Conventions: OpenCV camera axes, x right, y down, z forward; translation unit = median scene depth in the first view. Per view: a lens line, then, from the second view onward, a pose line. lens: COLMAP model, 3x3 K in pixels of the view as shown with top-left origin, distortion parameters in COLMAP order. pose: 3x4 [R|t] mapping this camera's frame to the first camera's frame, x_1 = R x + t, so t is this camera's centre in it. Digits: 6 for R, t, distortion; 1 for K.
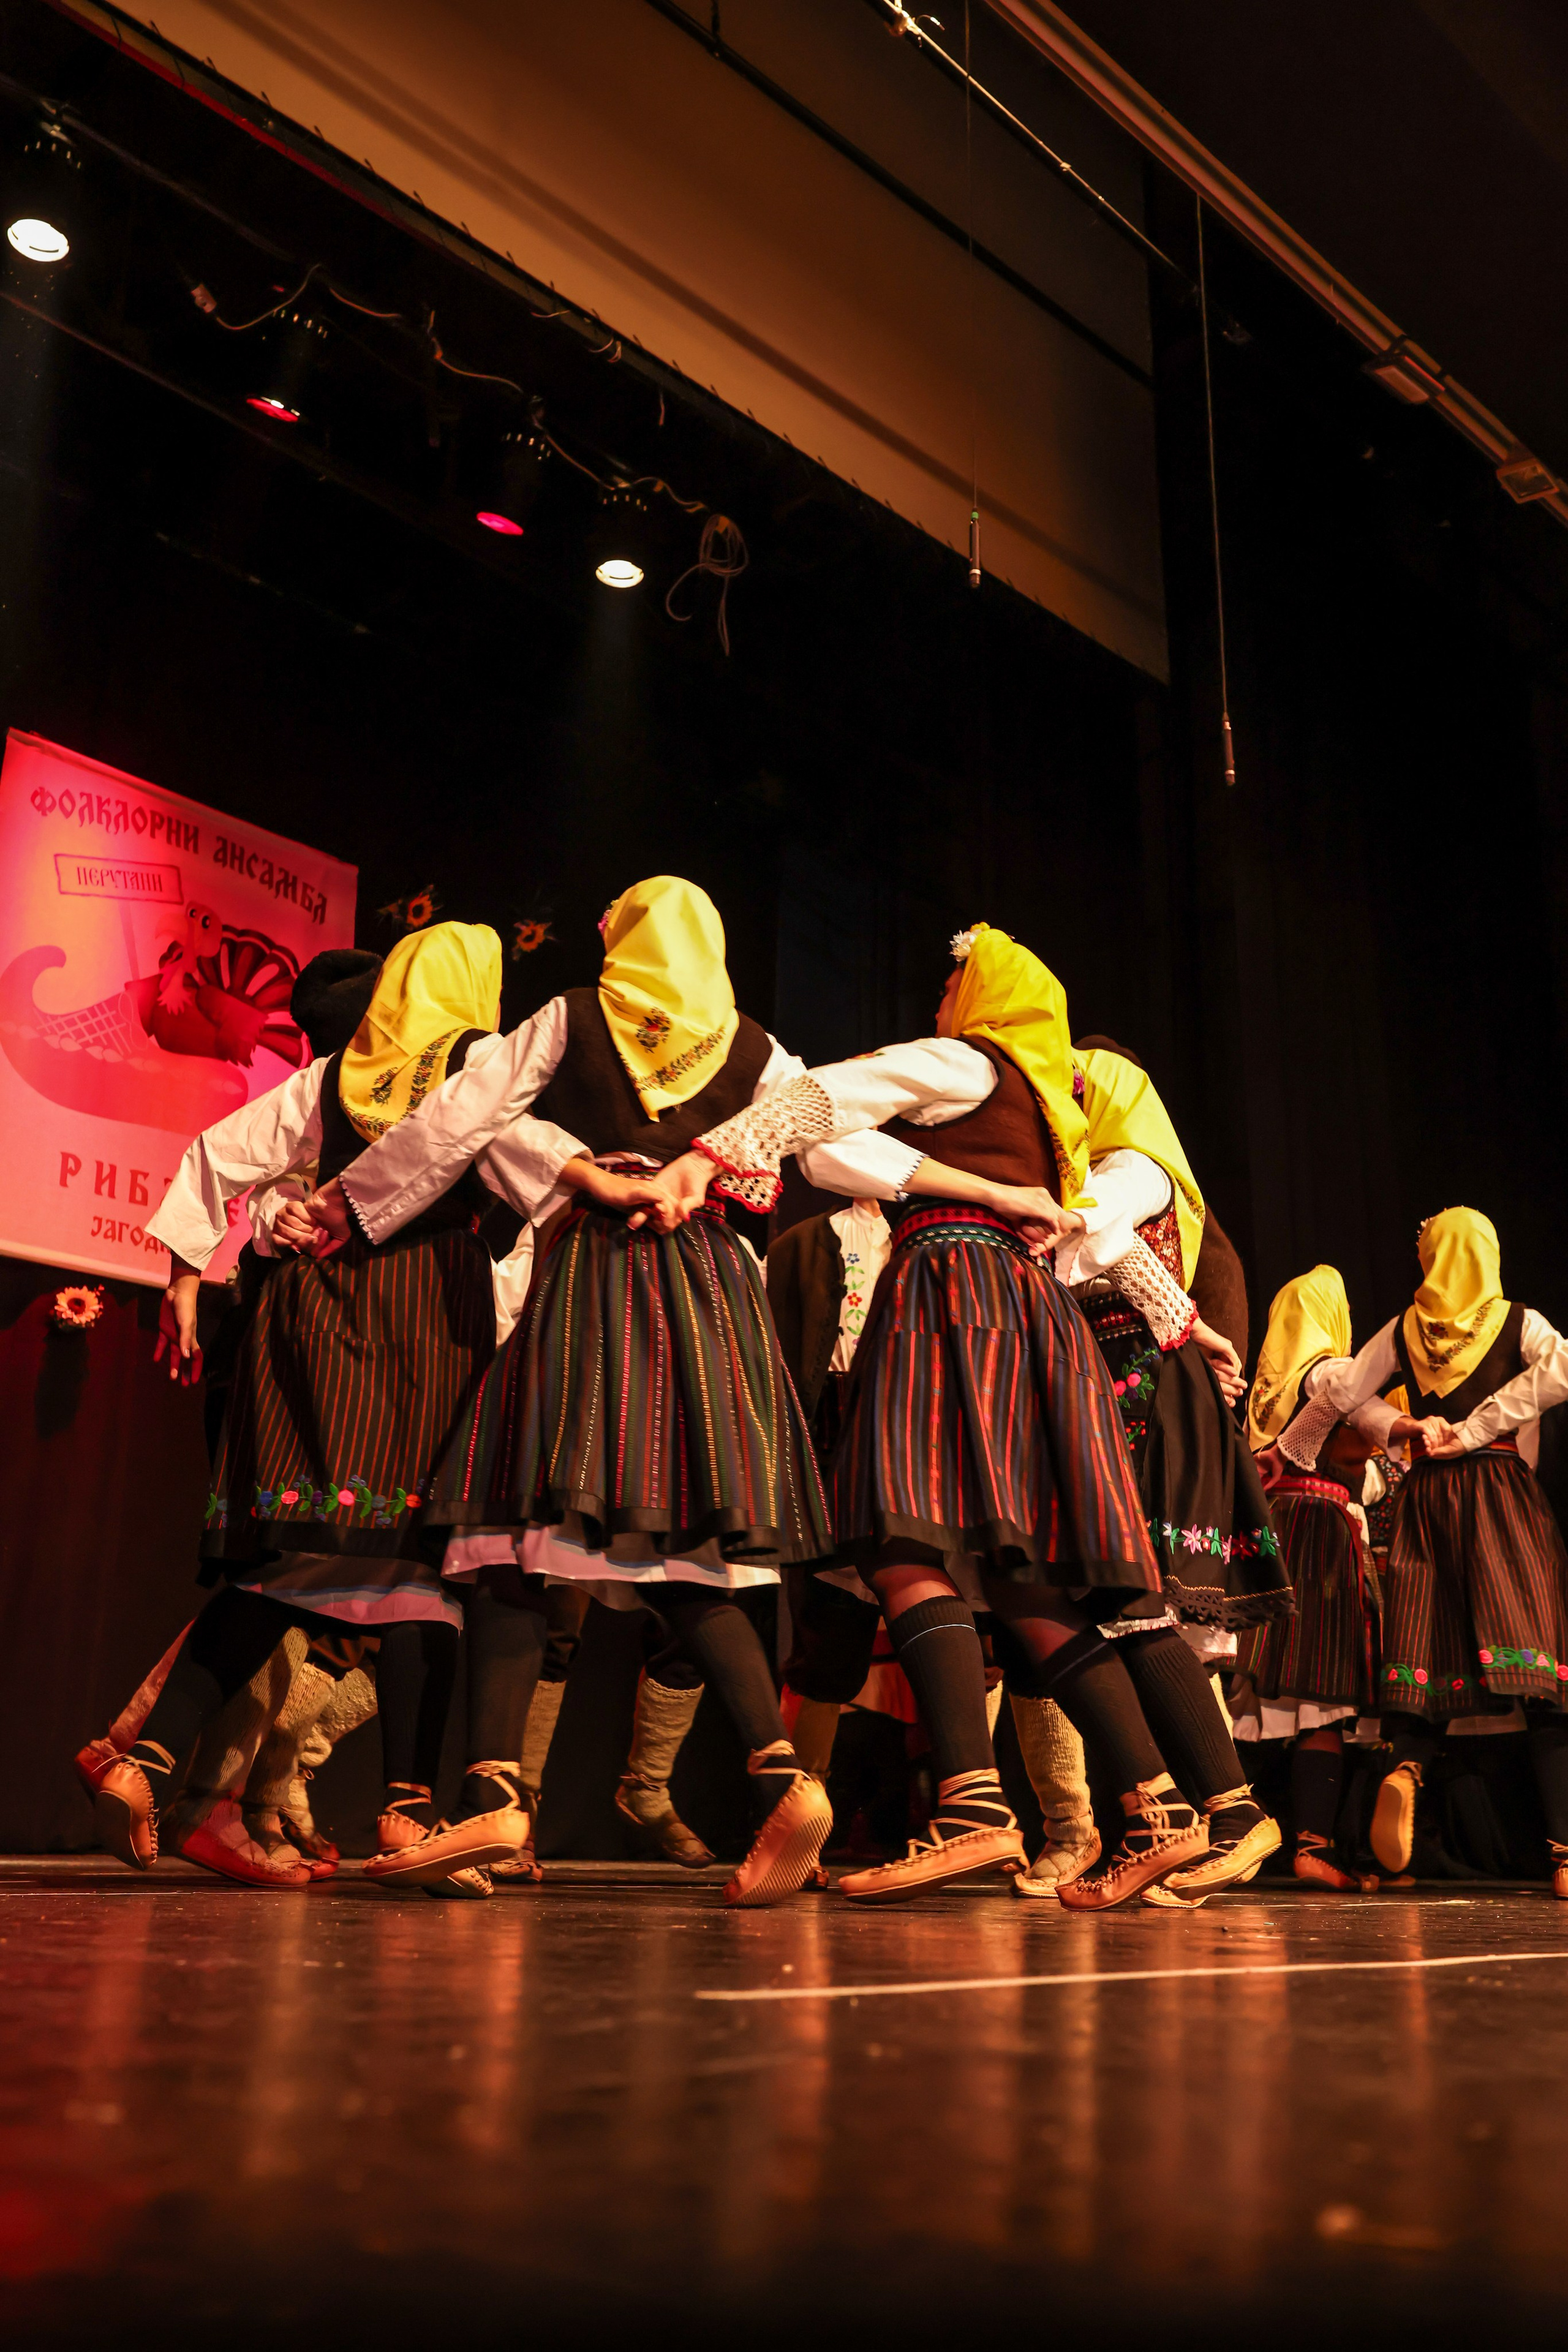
lens RADIAL K [[2227.4, 0, 778.7], [0, 2227.4, 1185.2], [0, 0, 1]] dist [-0.004790, 0.000000]
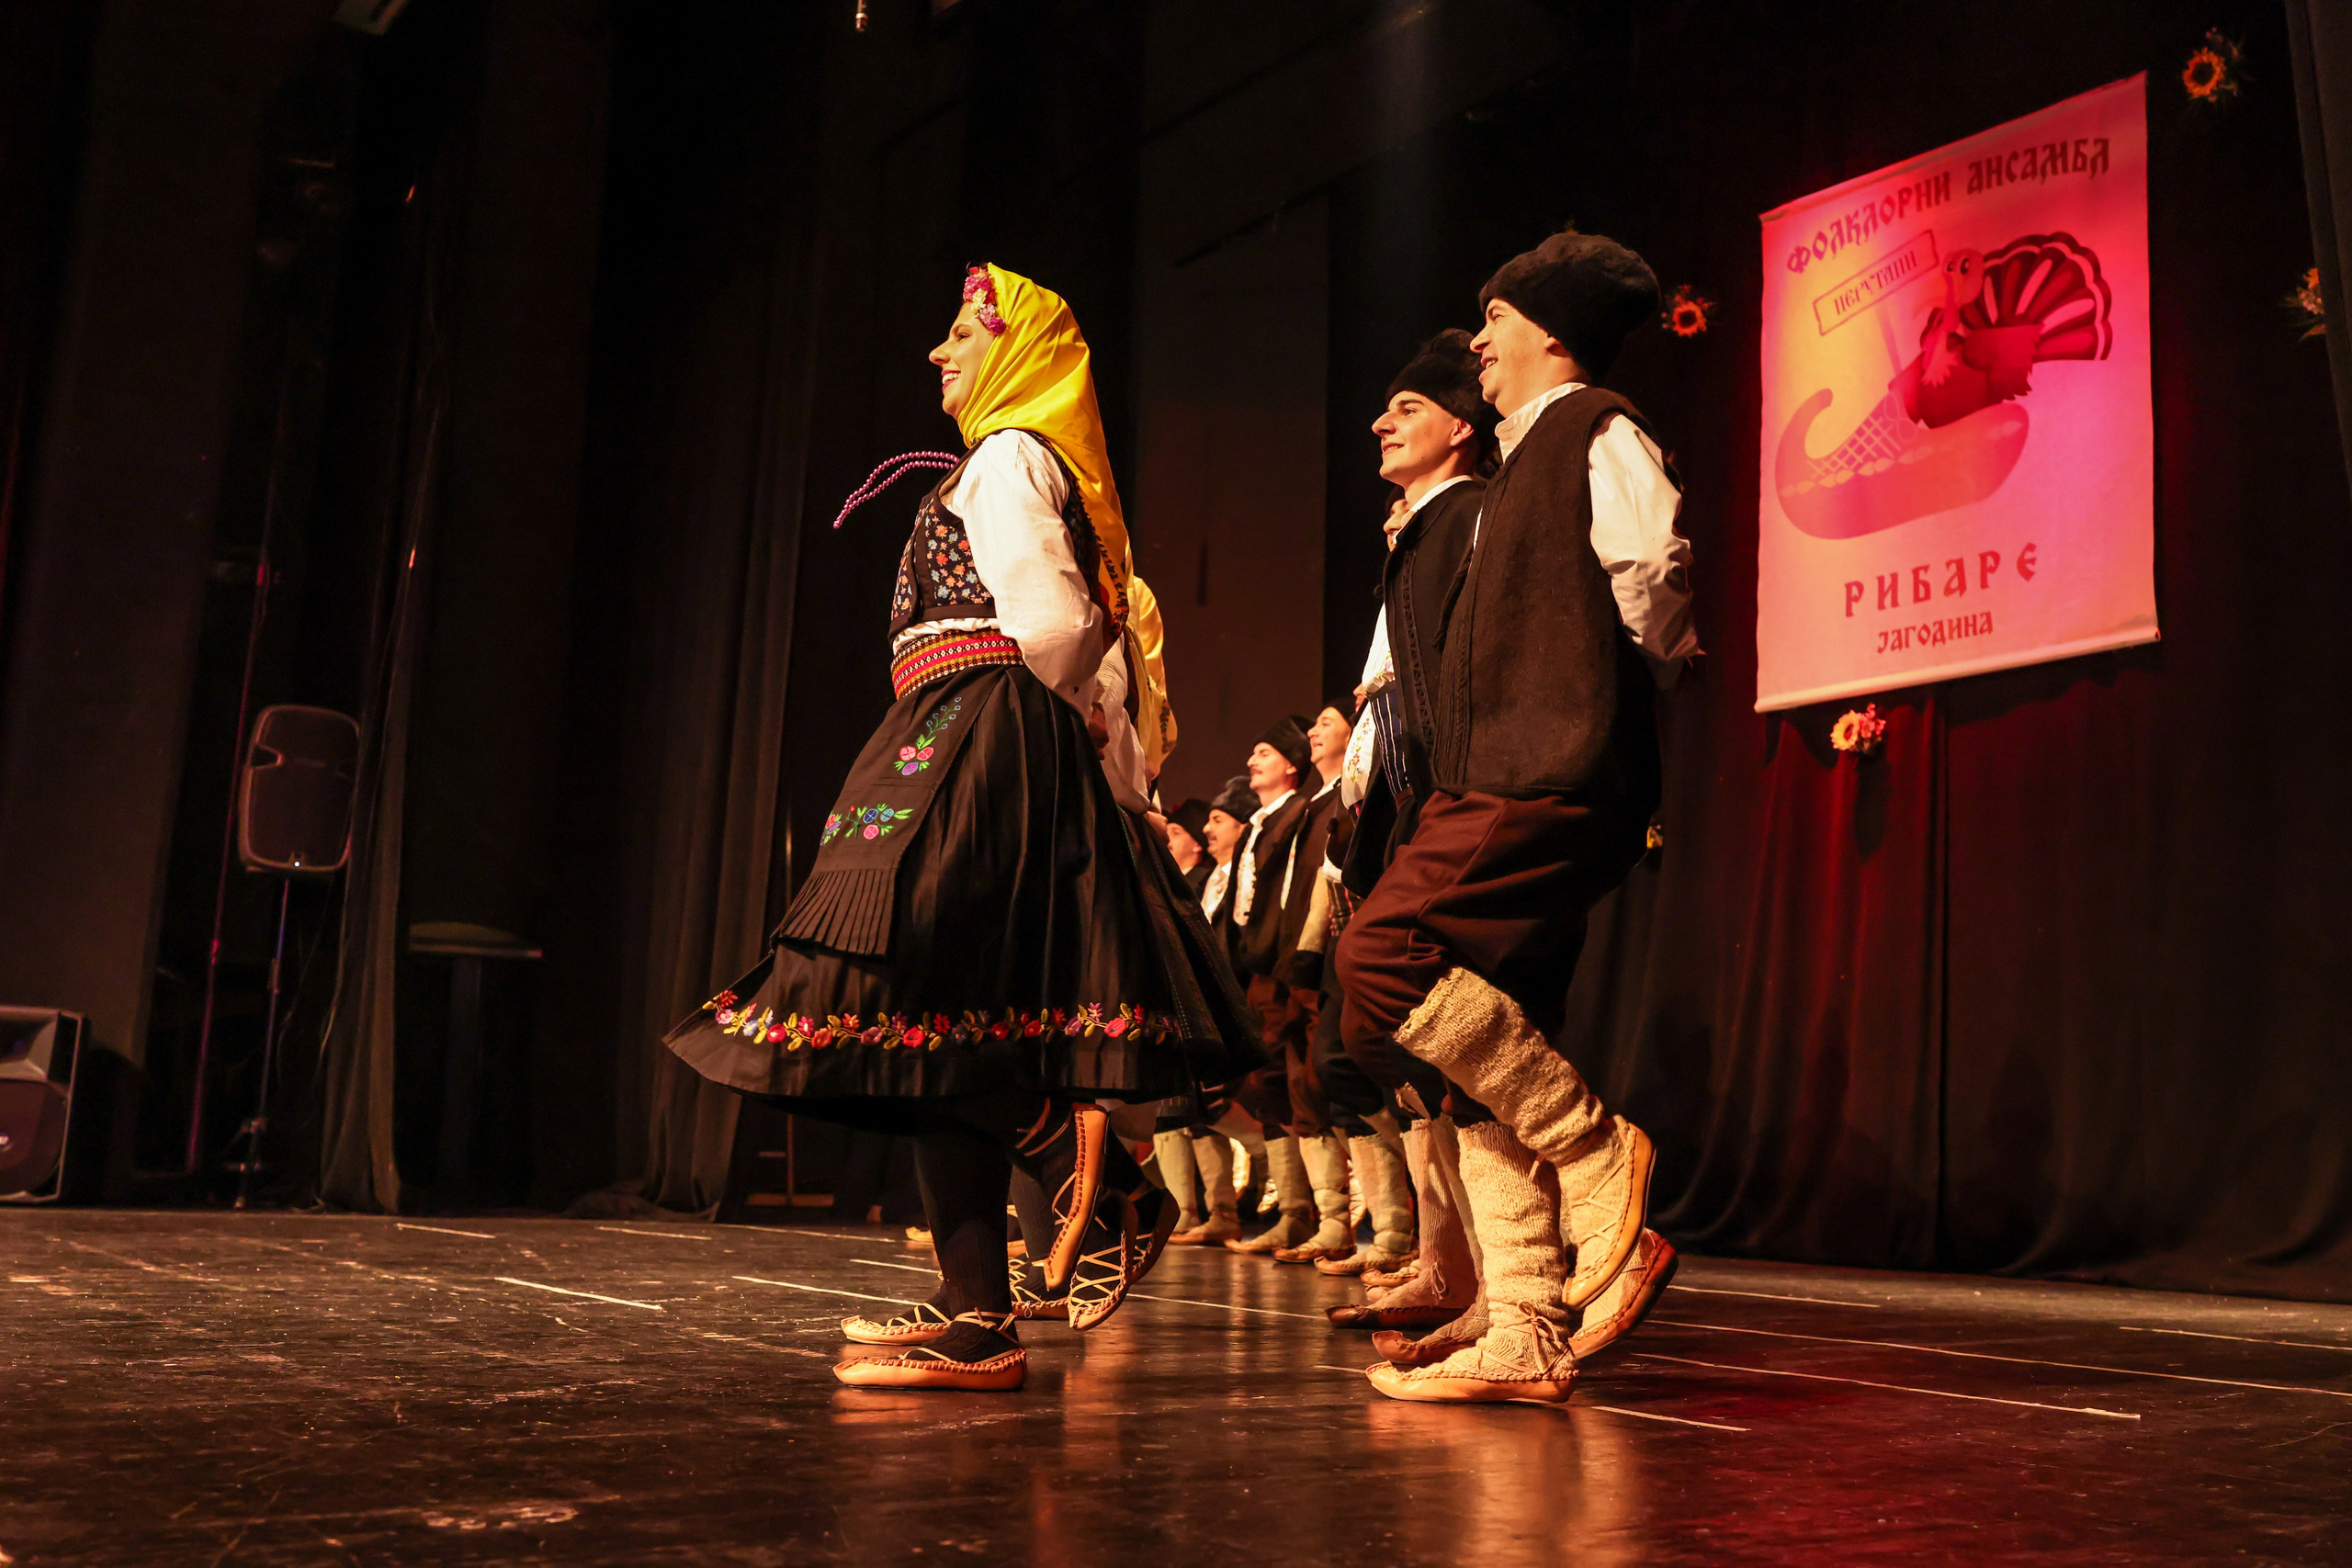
lens RADIAL K [[2227.1, 0, 1190.9], [0, 2227.1, 792.1], [0, 0, 1]] dist [-0.004790, 0.000000]
pose [[-0.154161, -0.187208, -0.970148, 0.655780], [0.245005, 0.943976, -0.221090, 0.215426], [0.957187, -0.271775, -0.099658, 0.762805]]
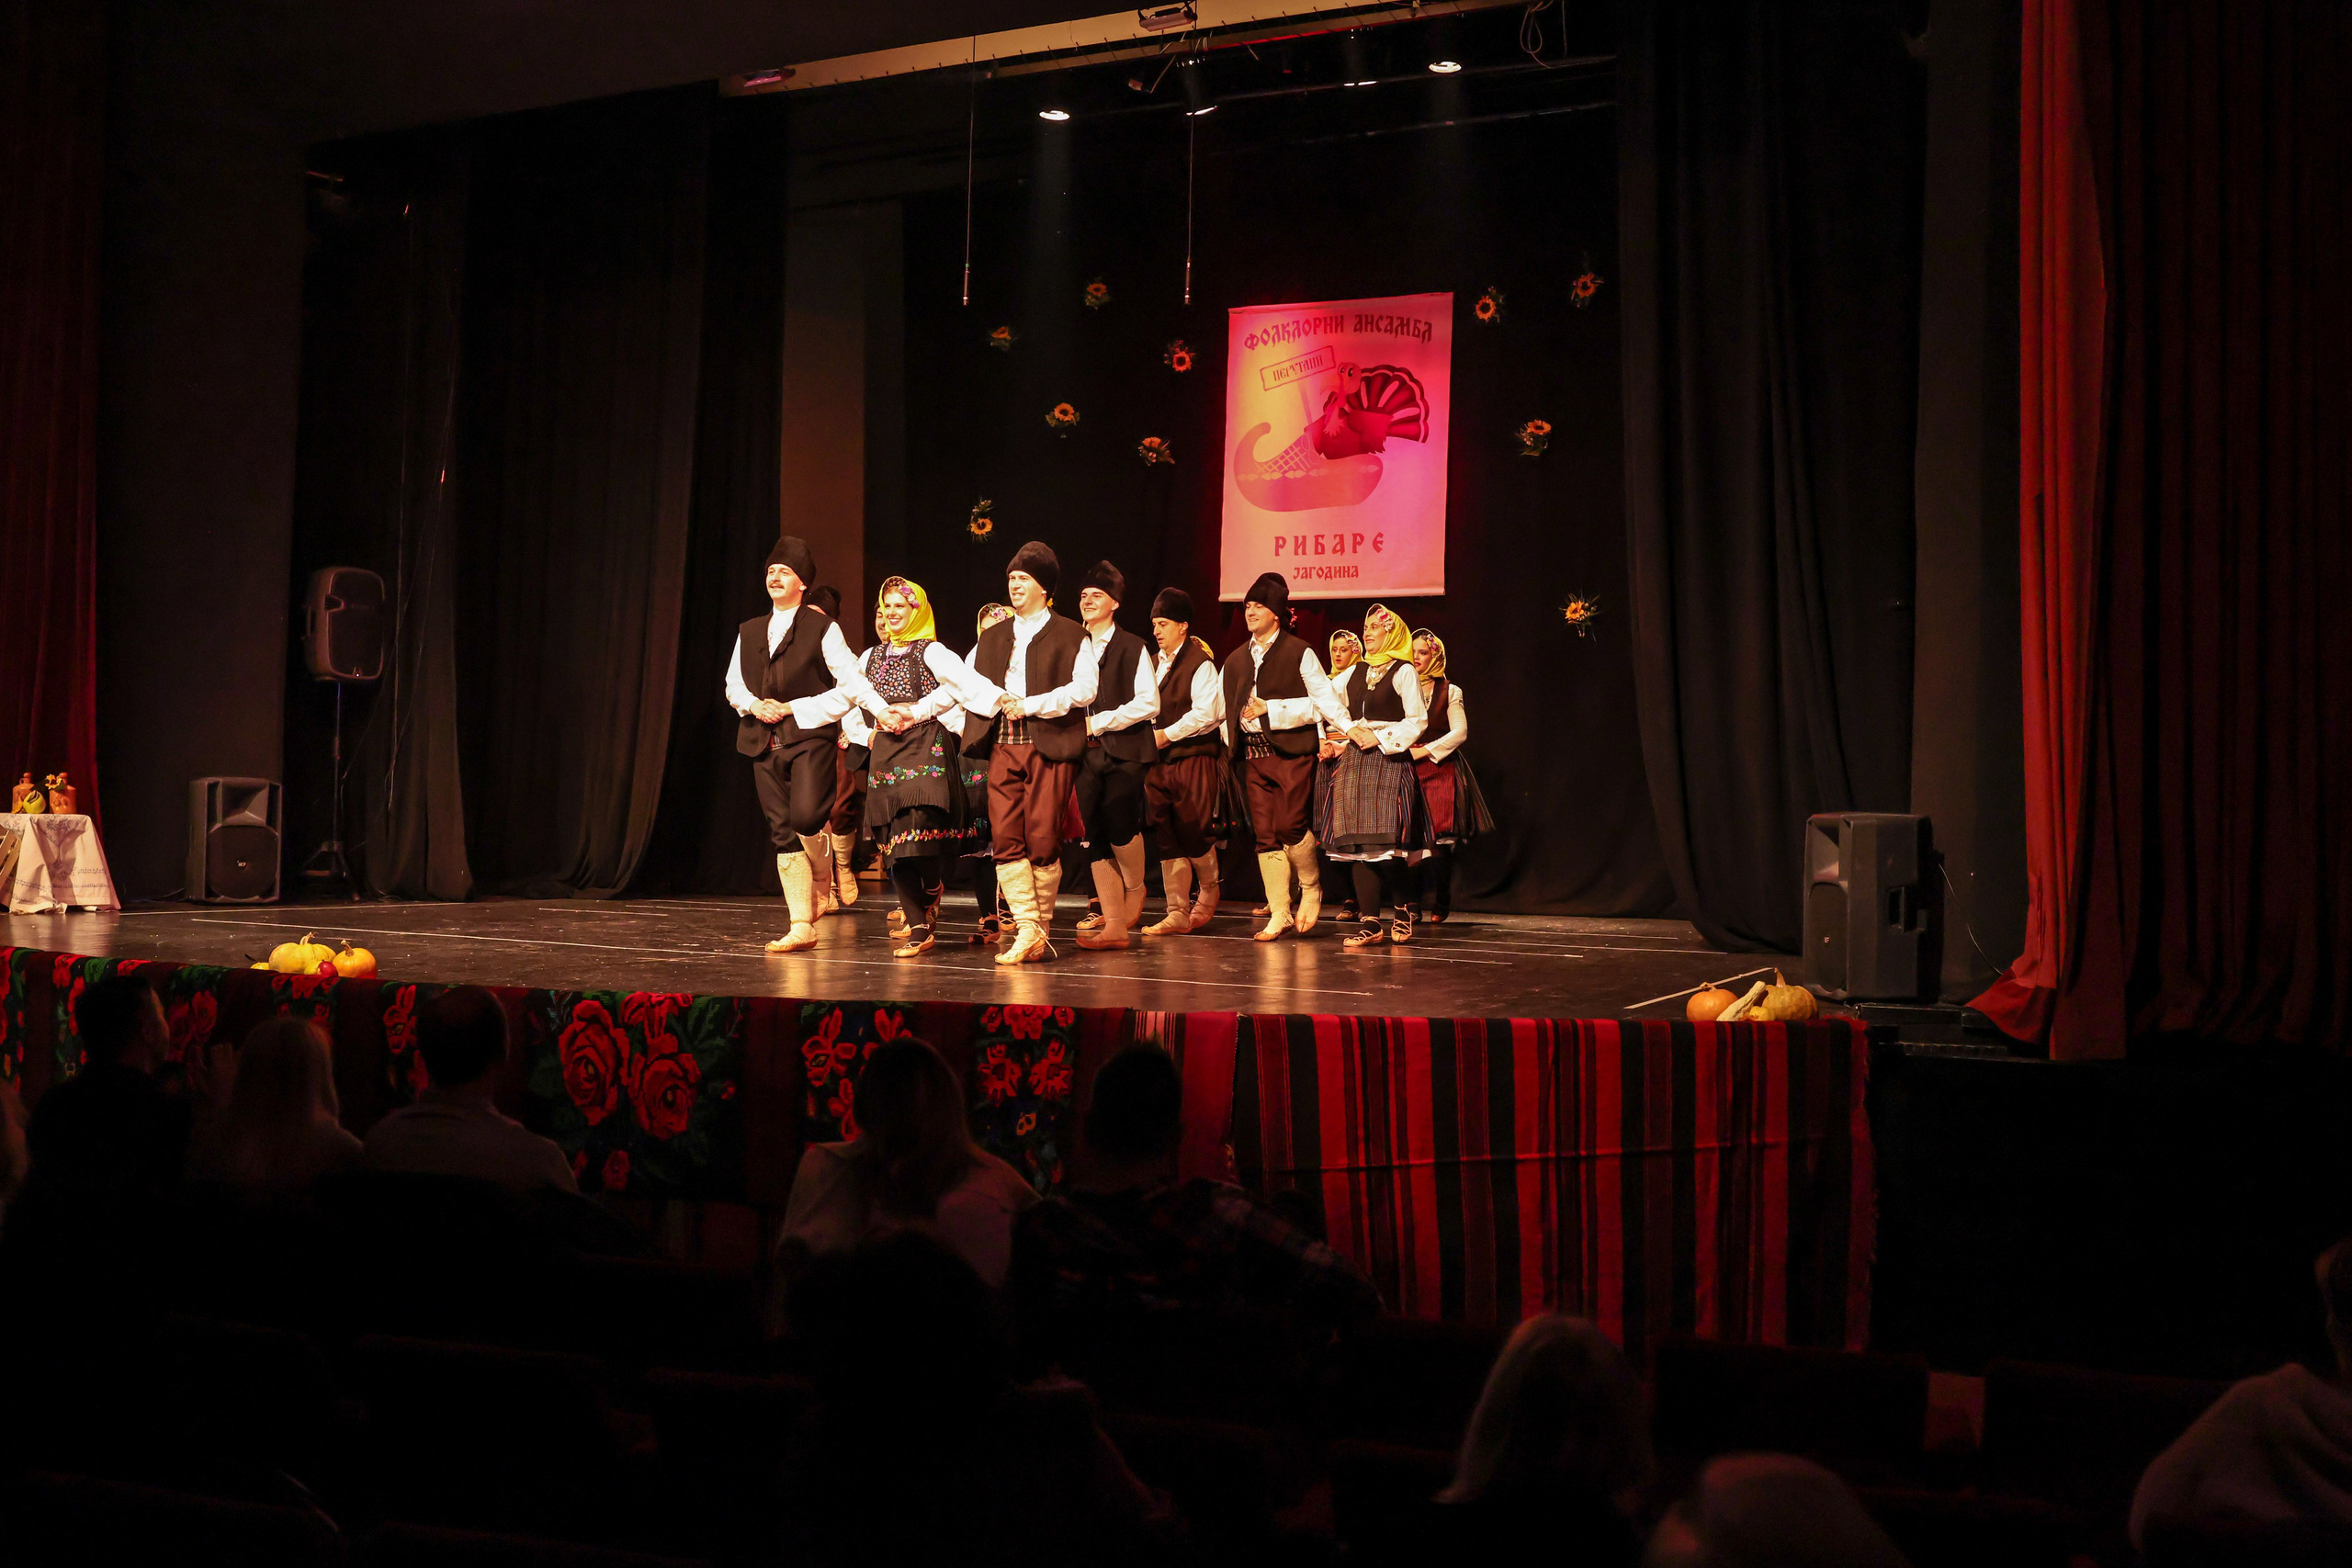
lens RADIAL K [[2227.1, 0, 1154.3], [0, 2227.1, 778.4], [0, 0, 1]] dist [-0.004790, 0.000000]
pose [[0.305229, -0.024395, -0.951966, 1.347068], [0.255741, 0.965048, 0.057268, 0.045321], [0.917296, -0.260937, 0.300799, 0.290133]]
